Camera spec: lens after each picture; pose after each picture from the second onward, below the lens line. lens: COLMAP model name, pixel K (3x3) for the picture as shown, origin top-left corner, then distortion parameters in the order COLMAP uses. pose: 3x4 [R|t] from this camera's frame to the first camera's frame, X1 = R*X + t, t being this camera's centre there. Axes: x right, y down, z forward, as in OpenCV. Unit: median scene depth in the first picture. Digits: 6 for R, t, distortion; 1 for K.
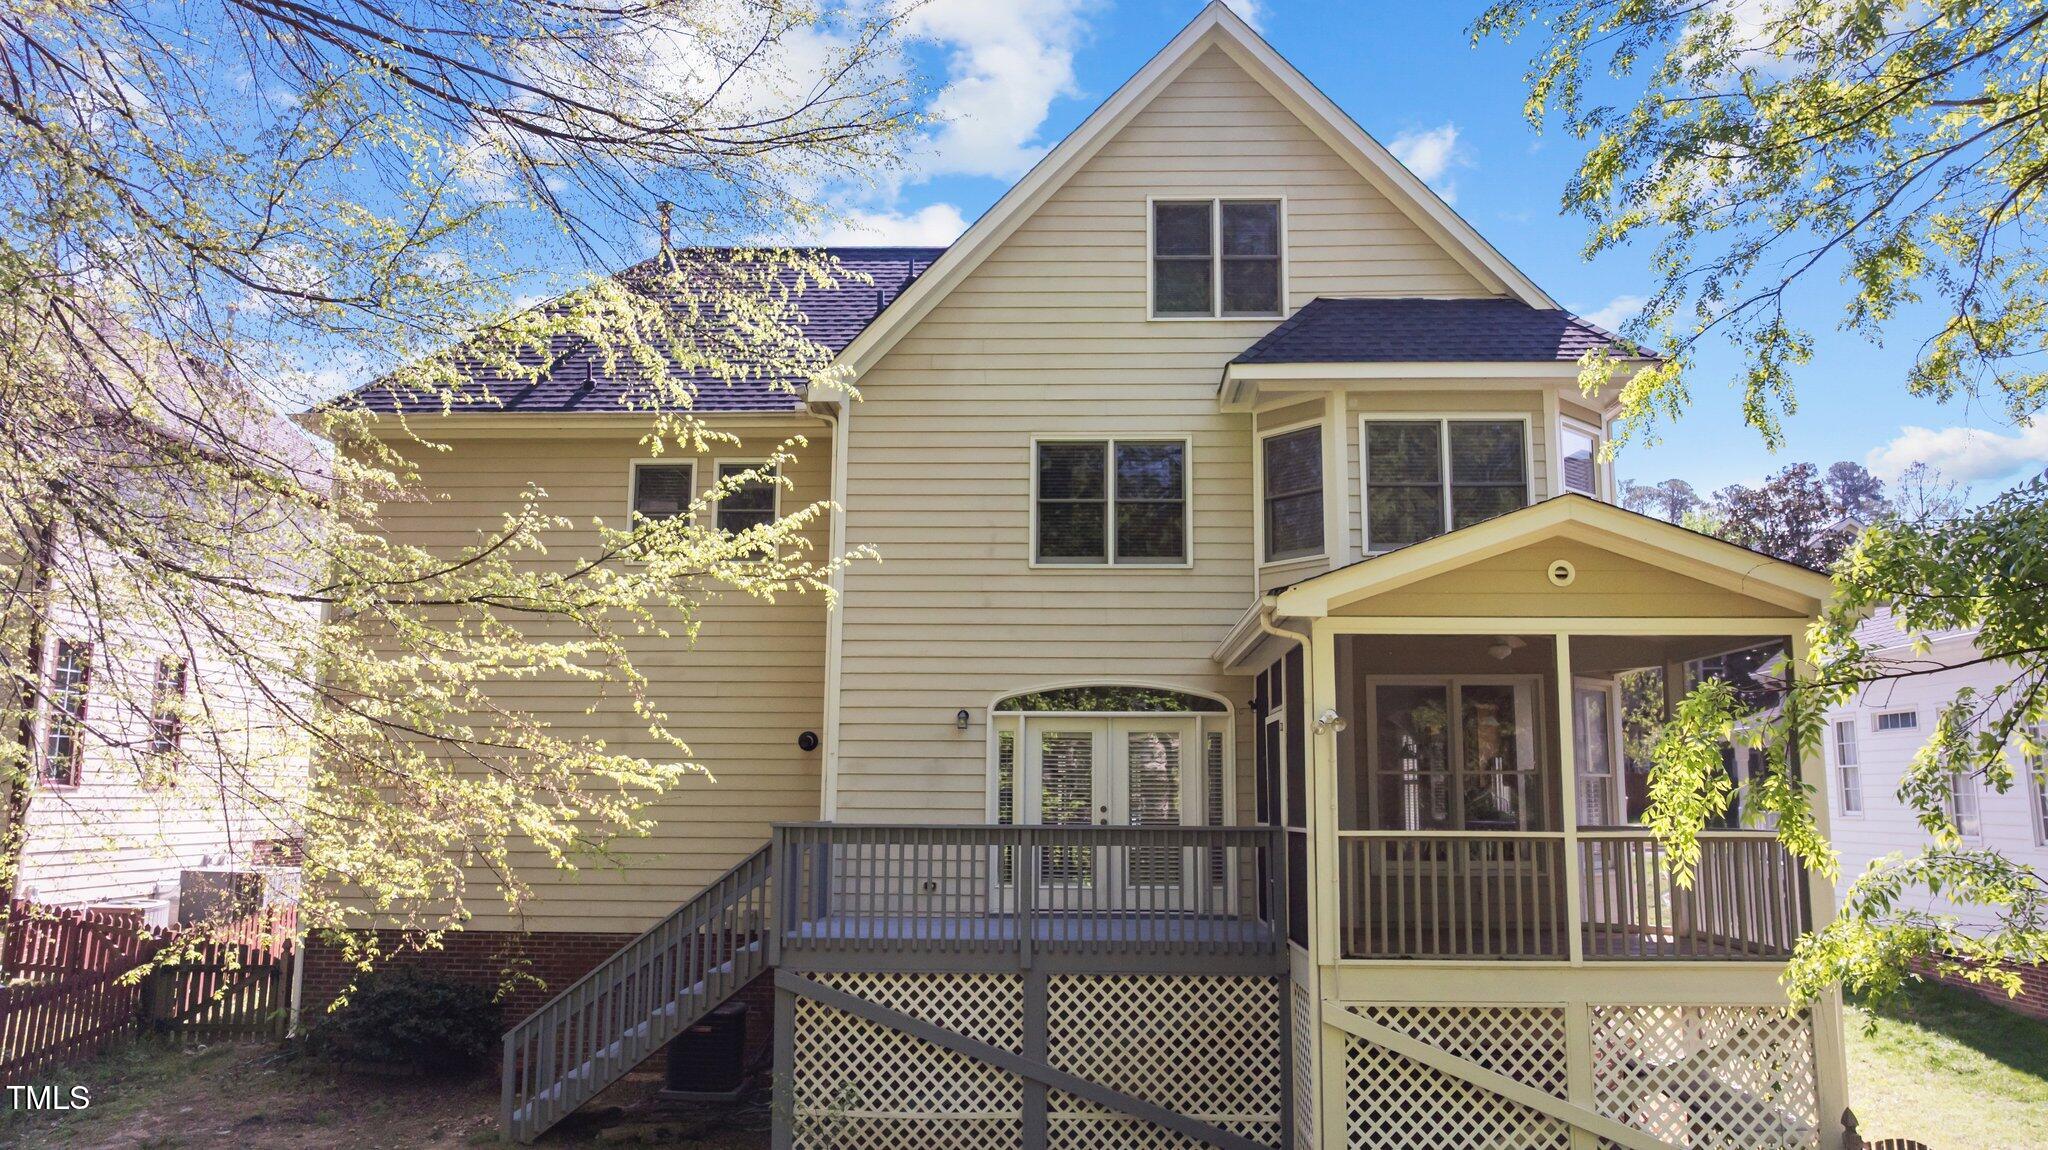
lens RADIAL K [[1369.2, 0, 1055.0], [0, 1369.2, 595.6], [0, 0, 1]] dist [-0.001989, -0.003522]
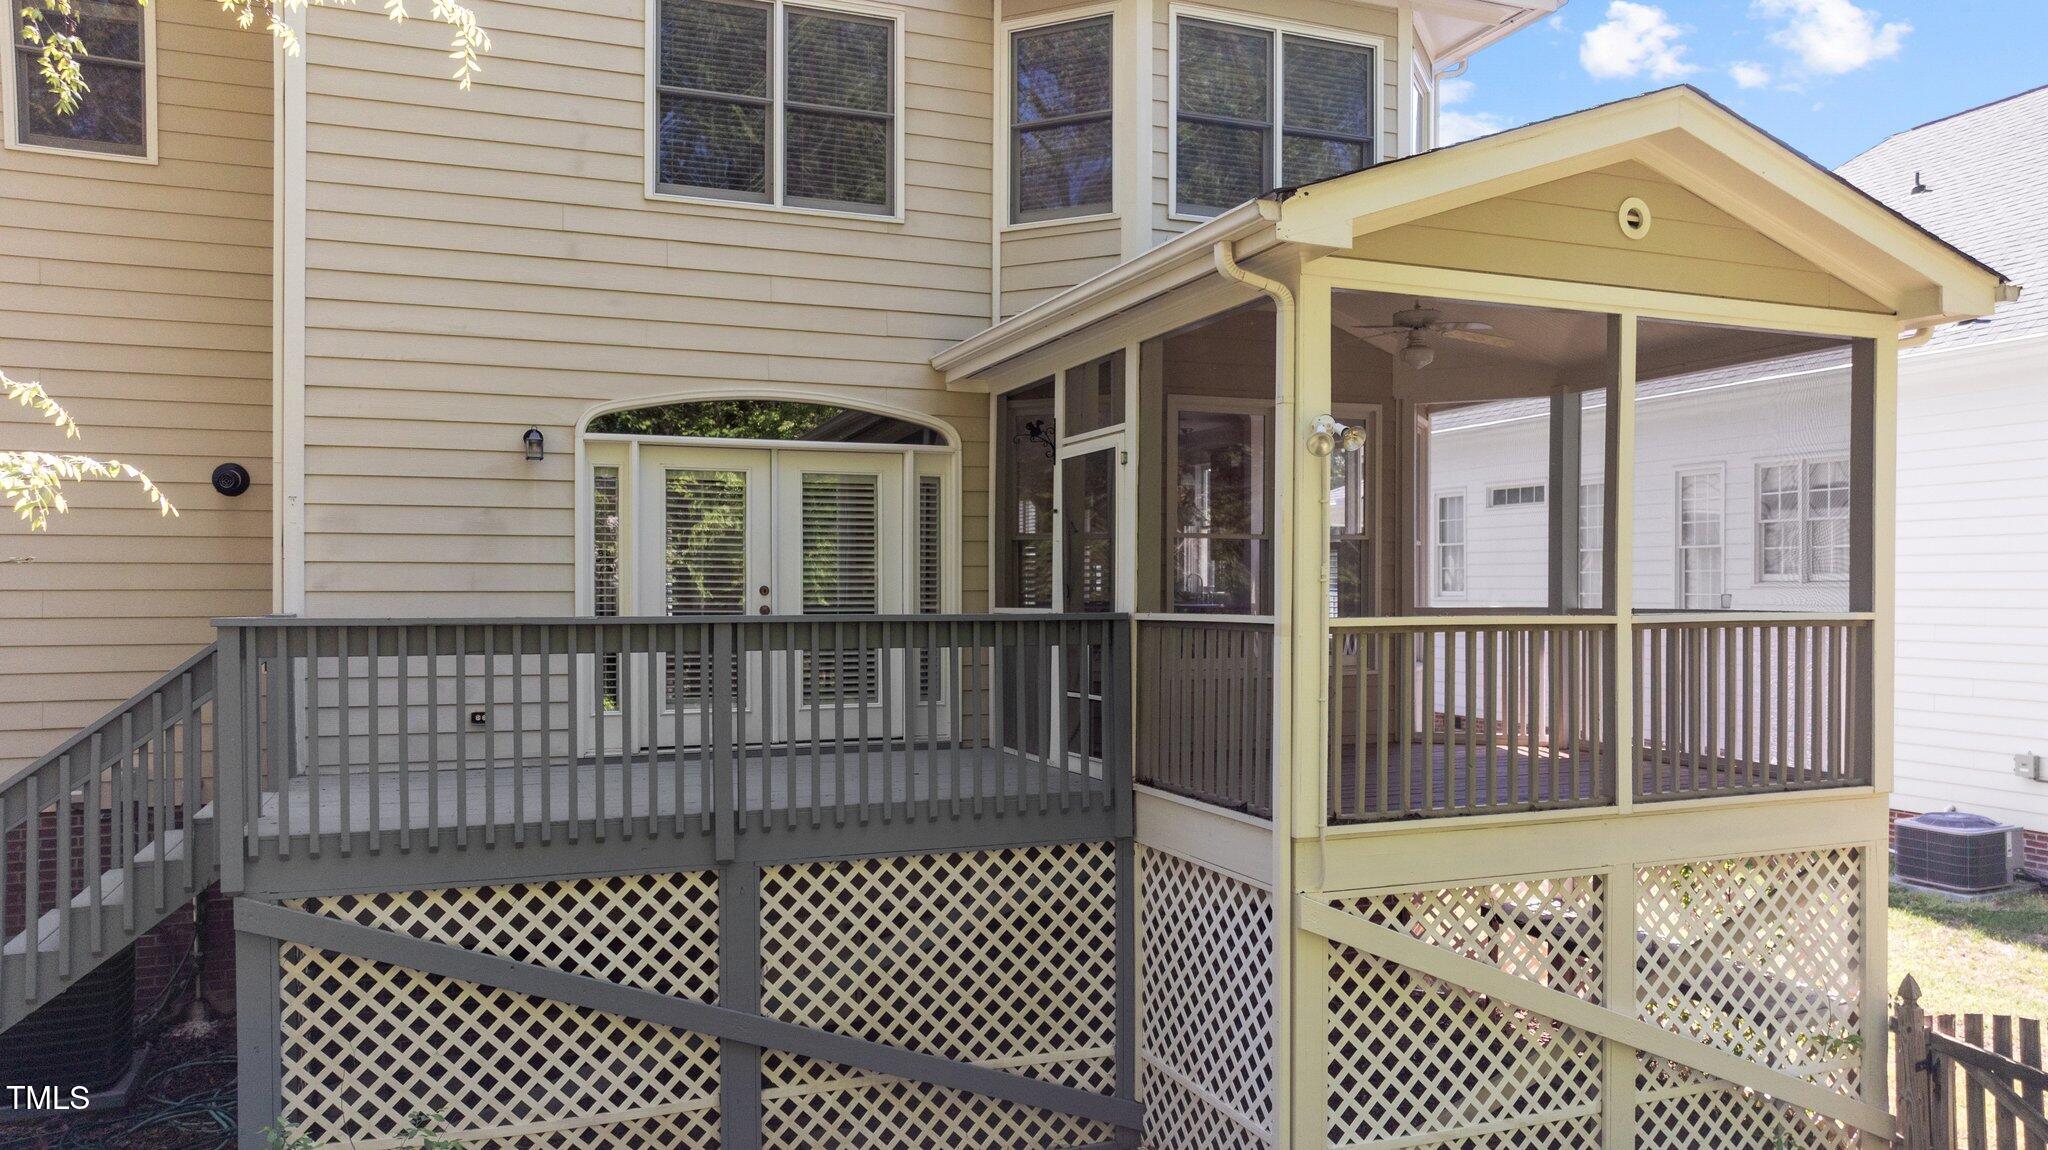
lens RADIAL K [[1427.1, 0, 1019.1], [0, 1427.1, 591.3], [0, 0, 1]] dist [-0.004340, -0.005904]
pose [[0.923327, -0.007448, 0.383942, -0.136495], [-0.050398, 0.988814, 0.140382, 0.067786], [-0.380693, -0.148968, 0.912623, 0.414224]]
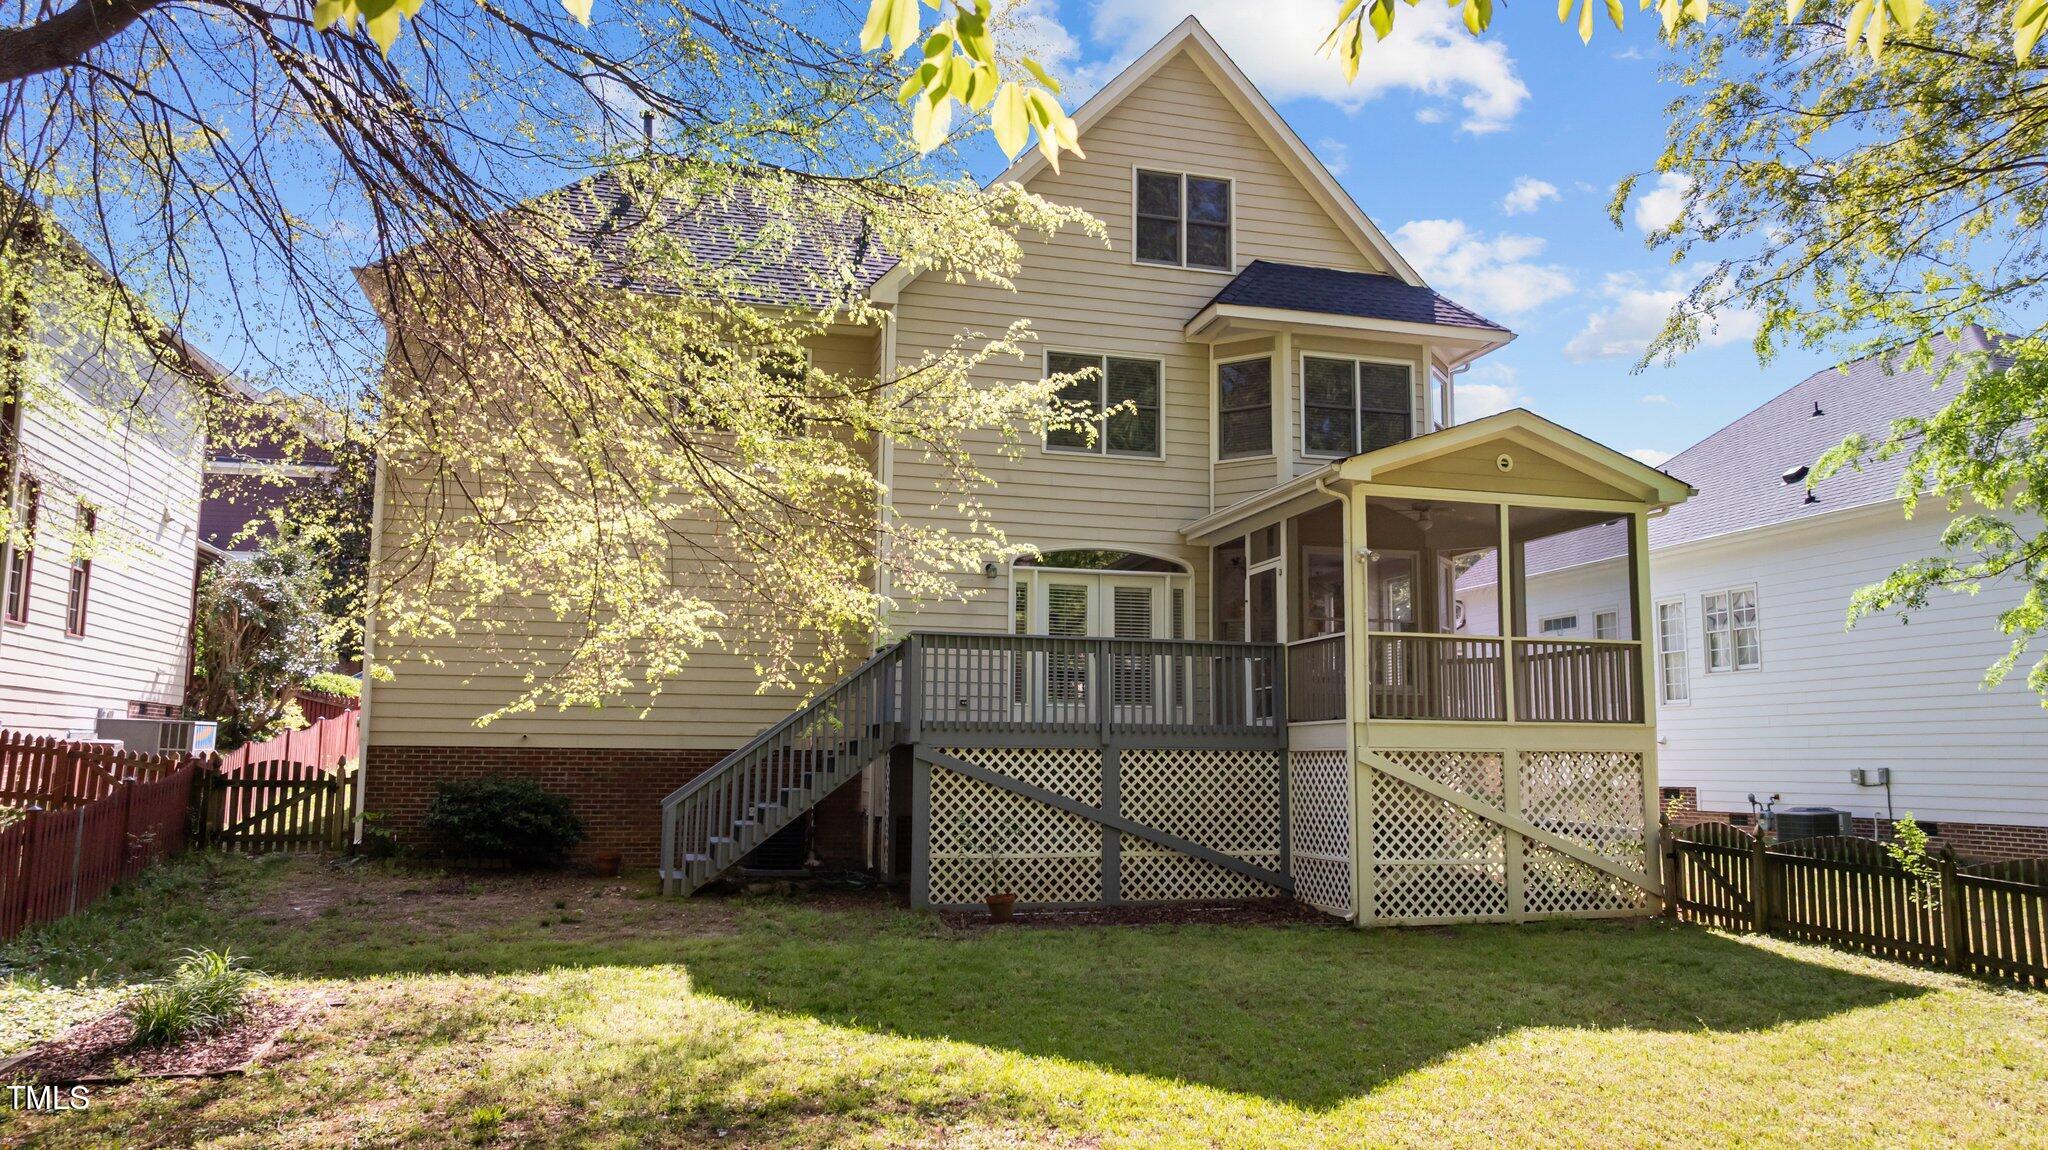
lens RADIAL K [[1369.2, 0, 1013.1], [0, 1369.2, 567.3], [0, 0, 1]] dist [-0.001989, -0.003522]
pose [[0.962185, 0.040802, 0.269325, -0.467174], [-0.044101, 0.999008, 0.006208, 0.096023], [-0.268805, -0.017850, 0.963029, -0.245995]]
